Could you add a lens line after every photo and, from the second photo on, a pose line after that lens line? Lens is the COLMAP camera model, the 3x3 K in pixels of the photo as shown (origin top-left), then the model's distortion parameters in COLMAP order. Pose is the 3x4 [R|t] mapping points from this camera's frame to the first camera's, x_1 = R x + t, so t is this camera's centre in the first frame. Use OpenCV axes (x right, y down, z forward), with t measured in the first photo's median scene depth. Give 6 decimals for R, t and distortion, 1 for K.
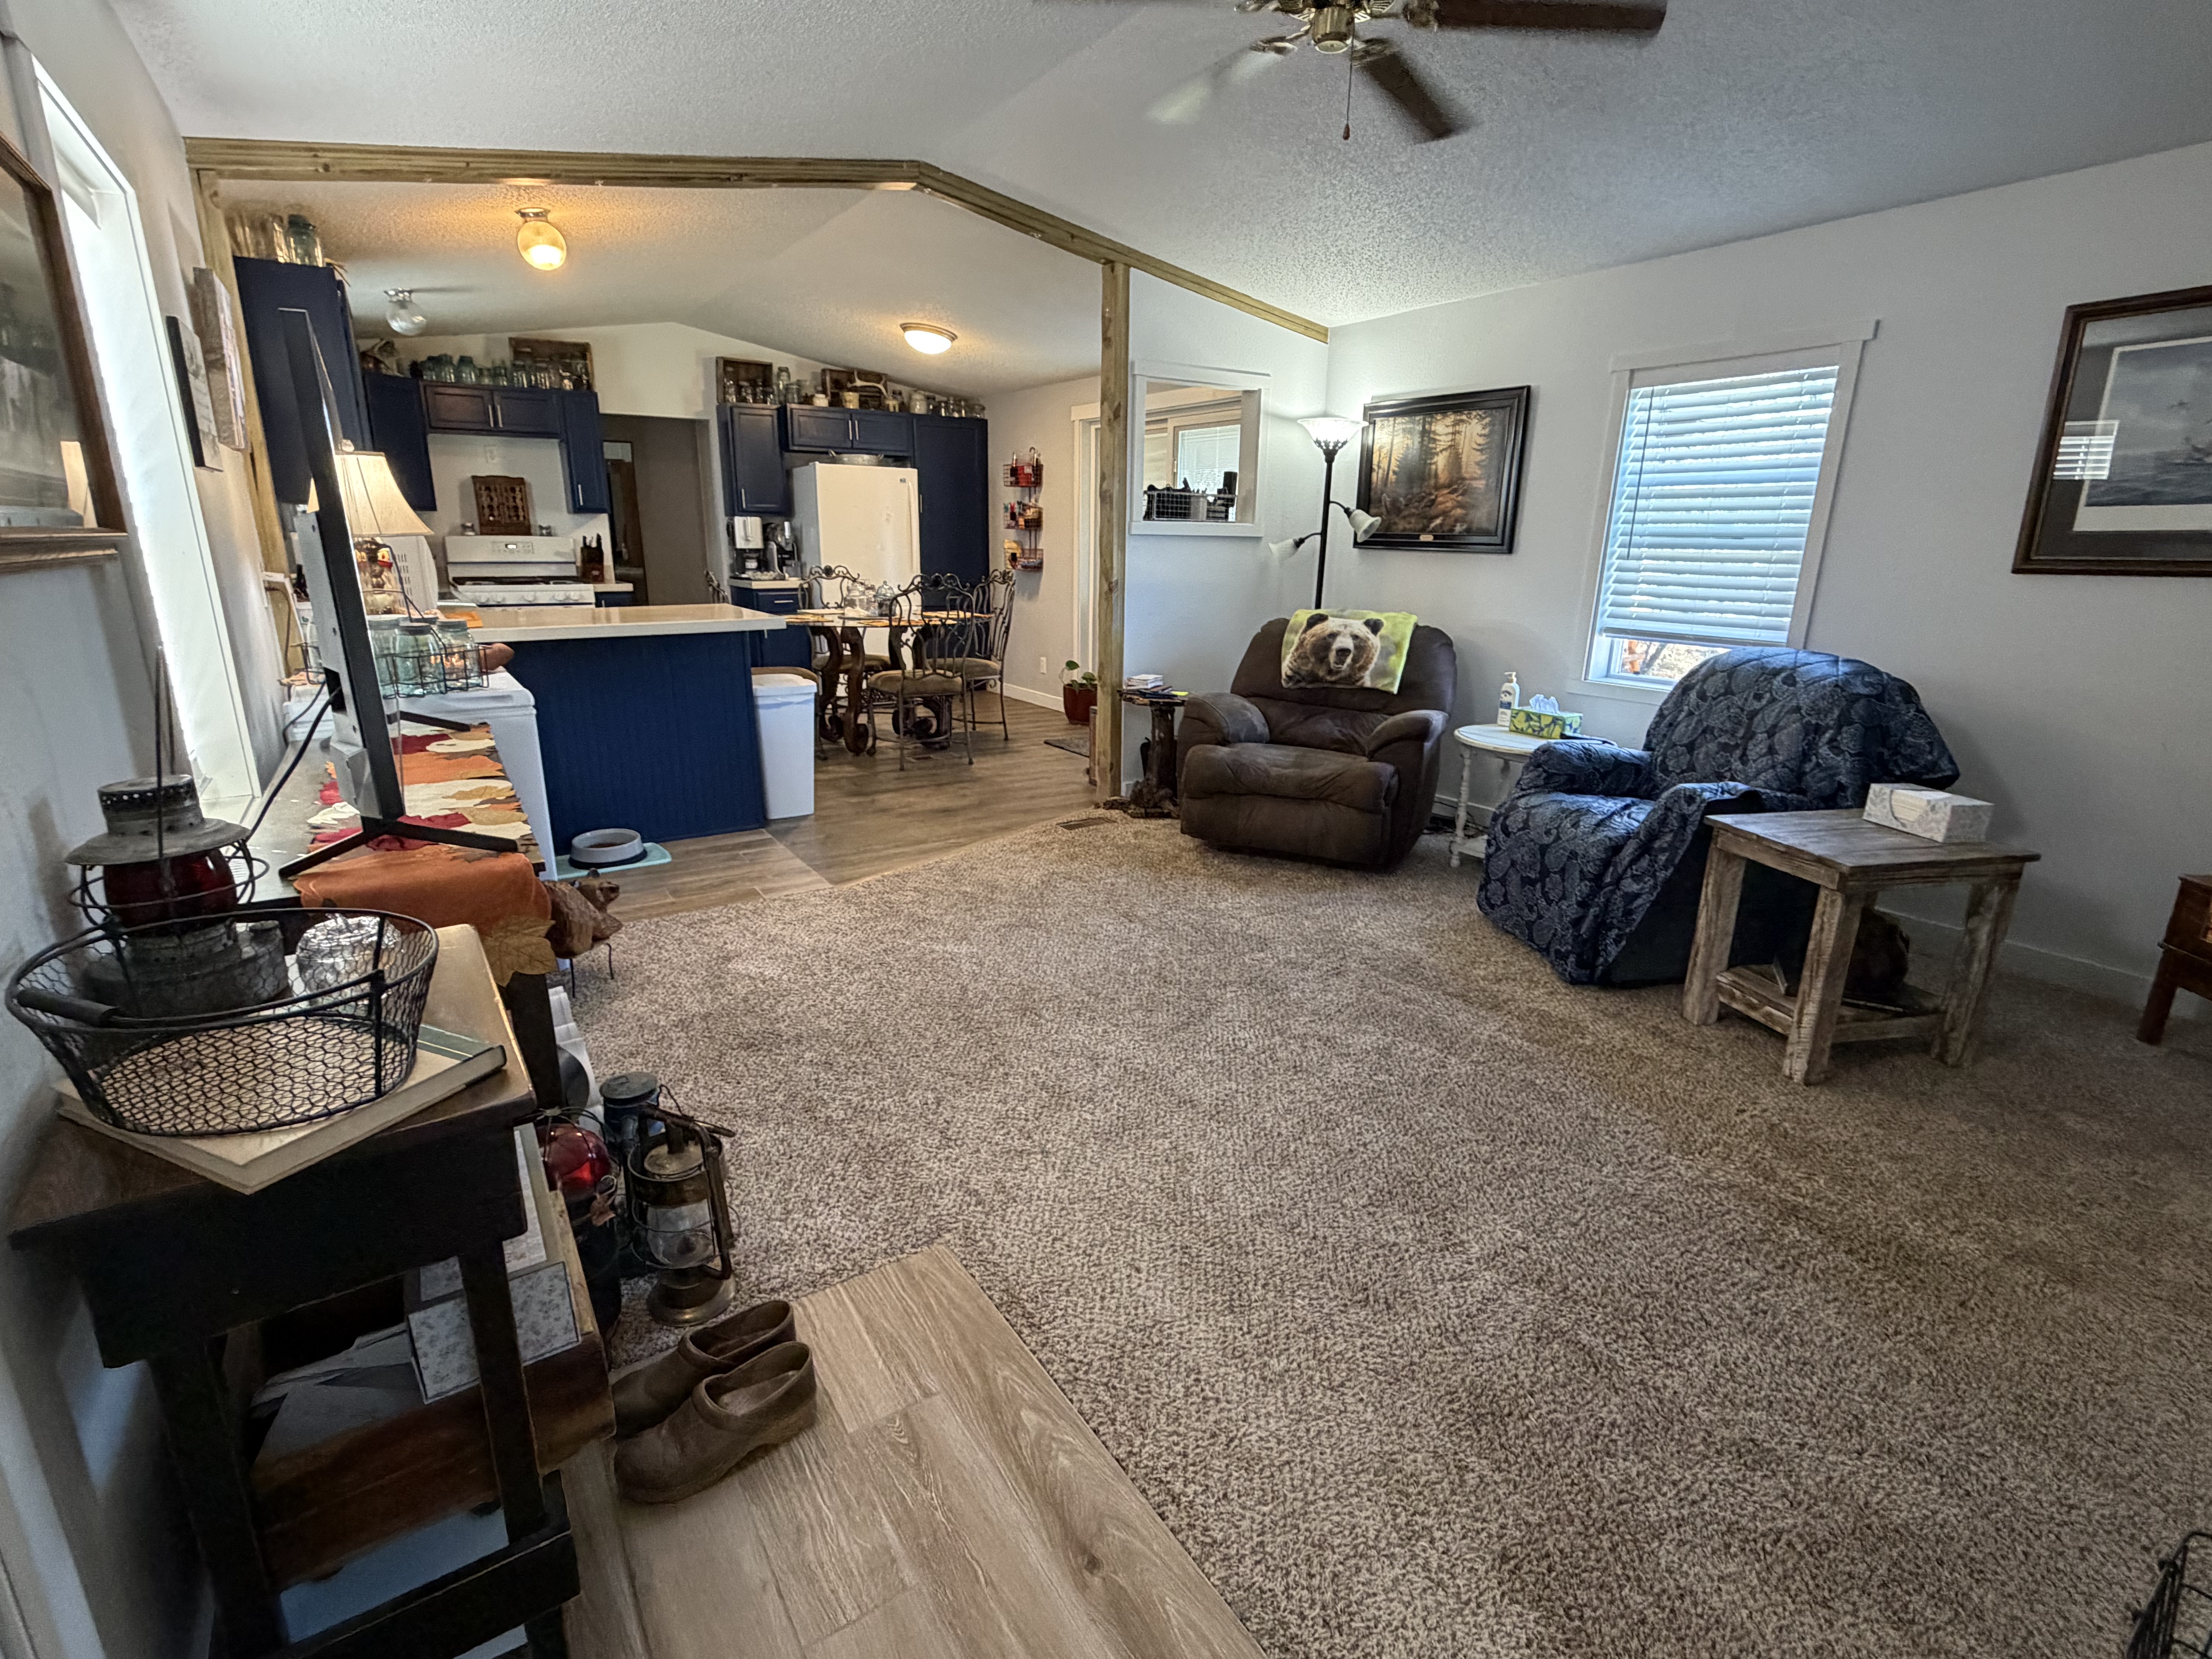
lens RADIAL K [[1041.6, 0, 1105.6], [0, 1041.6, 826.6], [0, 0, 1]] dist [-0.000843, -0.000118]
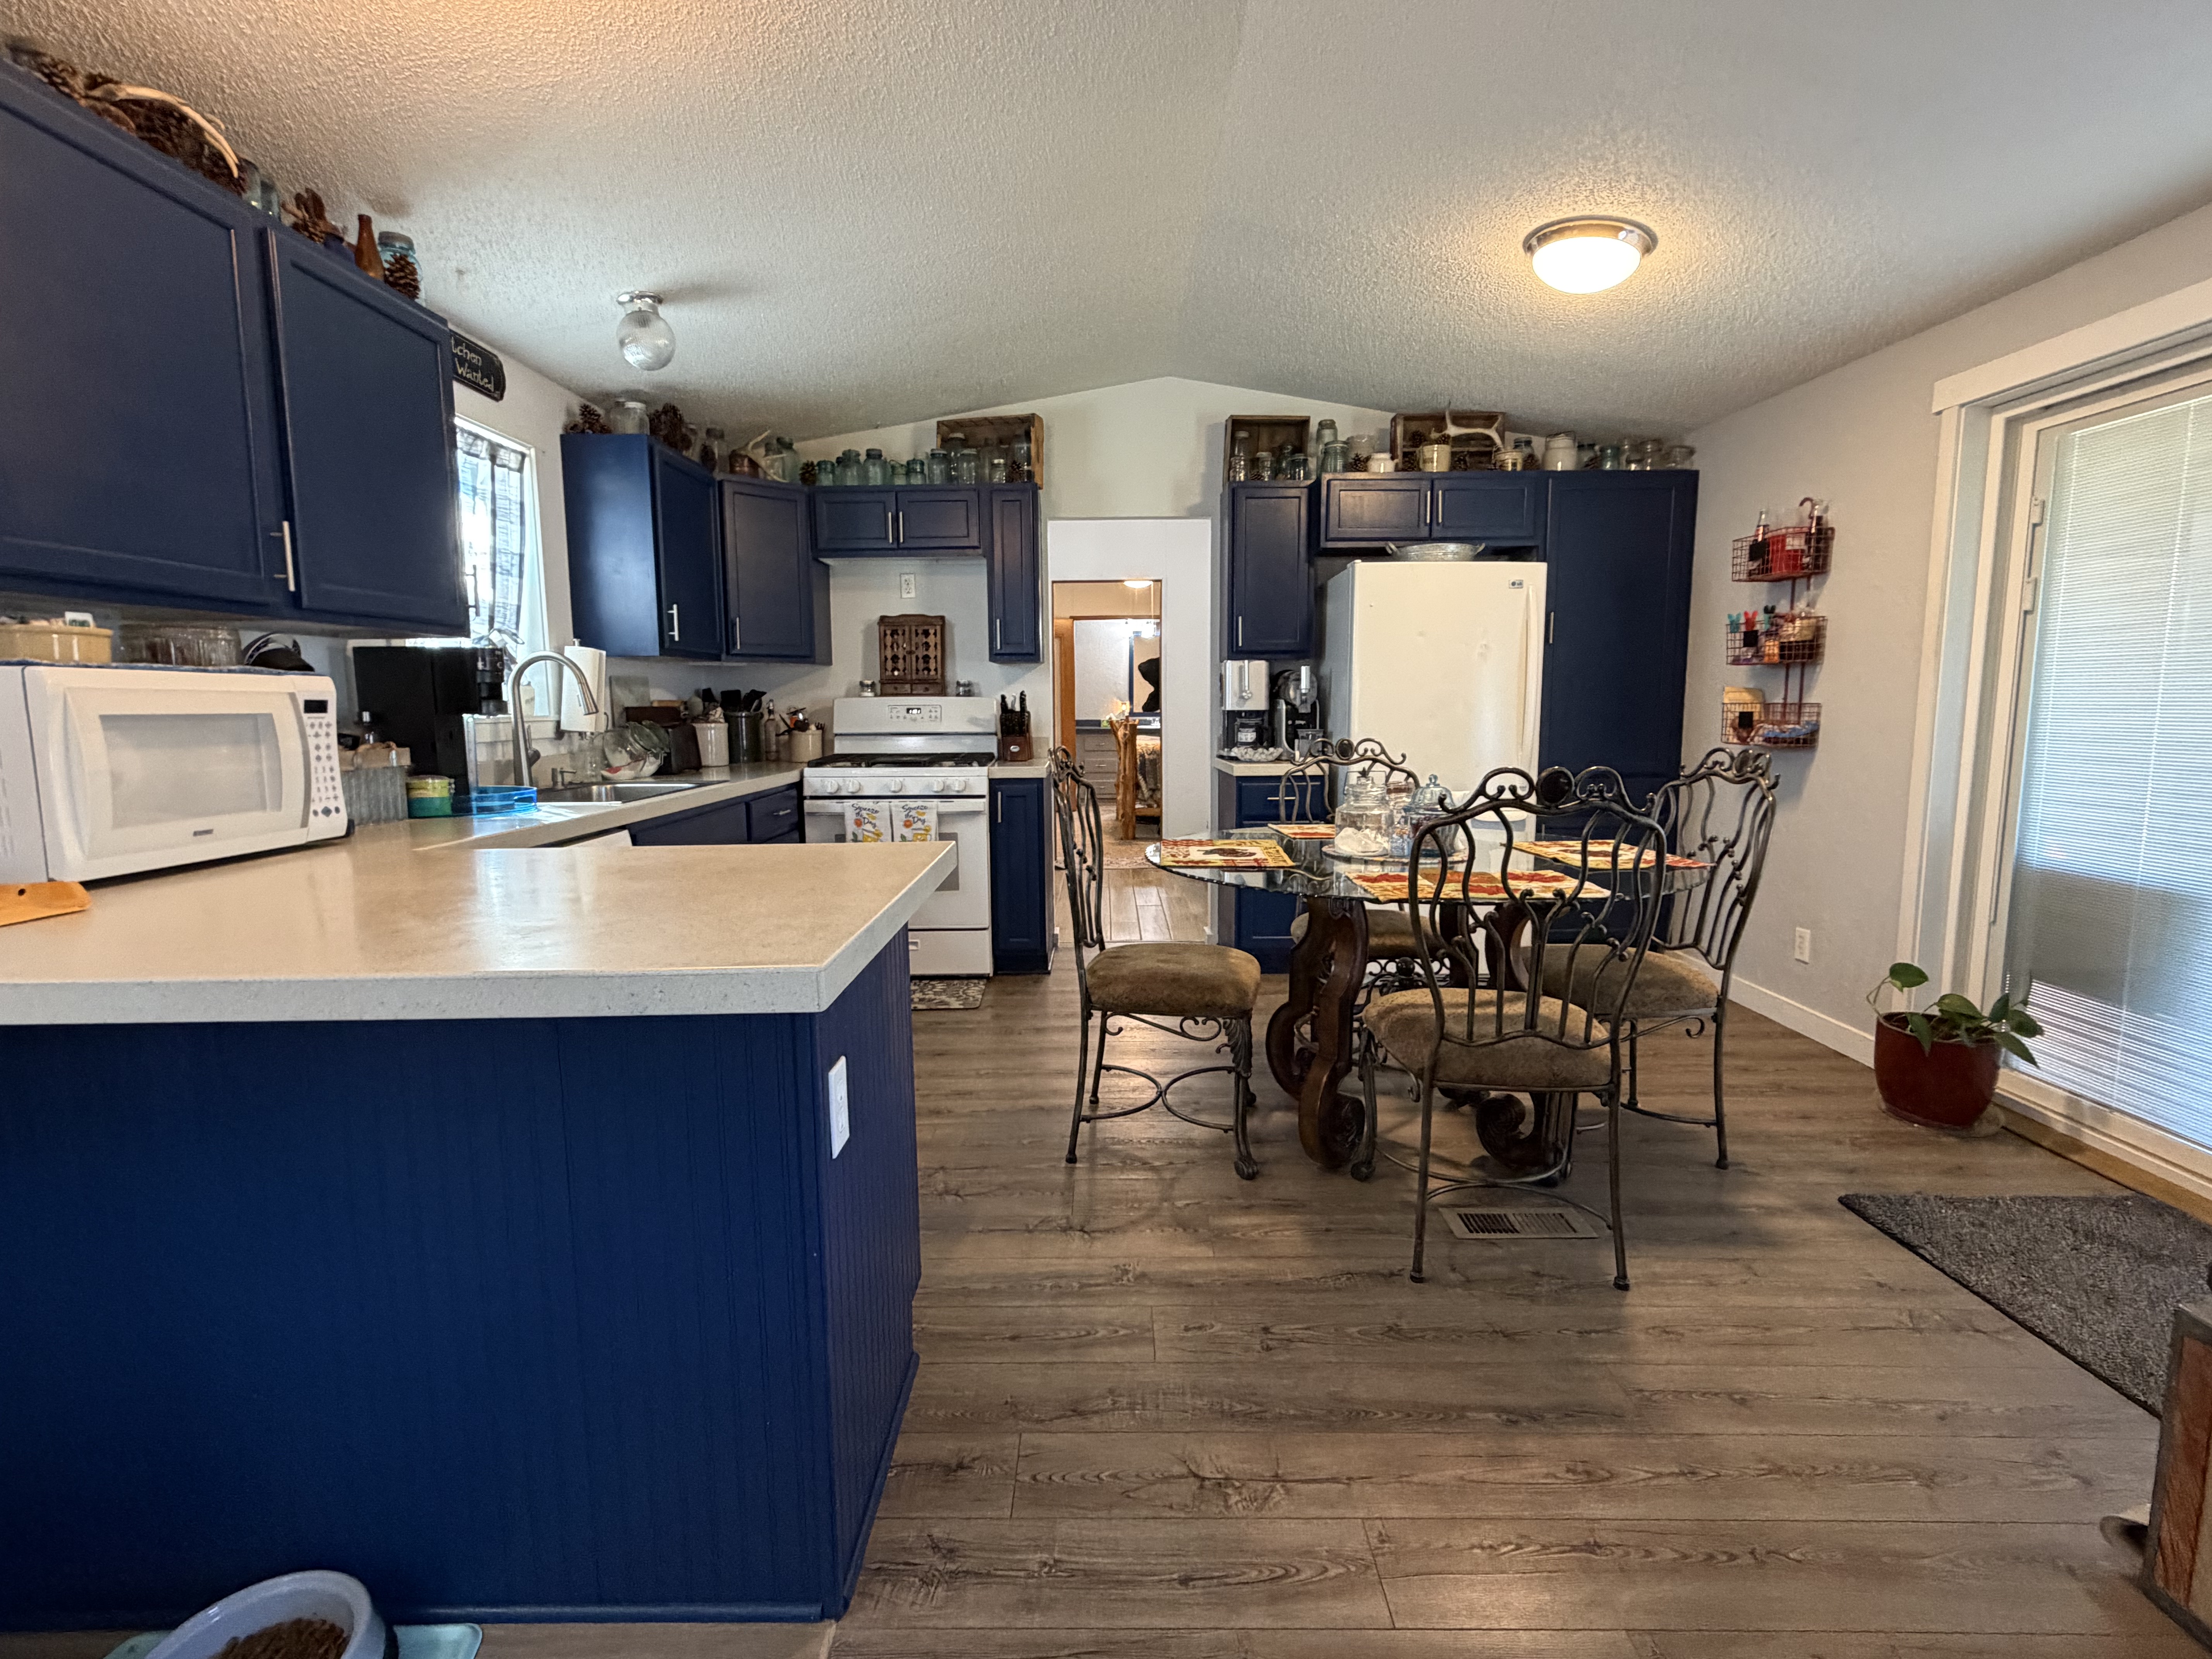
lens RADIAL K [[1041.6, 0, 1109.1], [0, 1041.6, 826.2], [0, 0, 1]] dist [-0.000843, -0.000118]
pose [[0.834592, 0.046096, -0.548936, -0.069475], [-0.131712, 0.984288, -0.117597, -0.117642], [0.534890, 0.170447, 0.827551, 0.462060]]
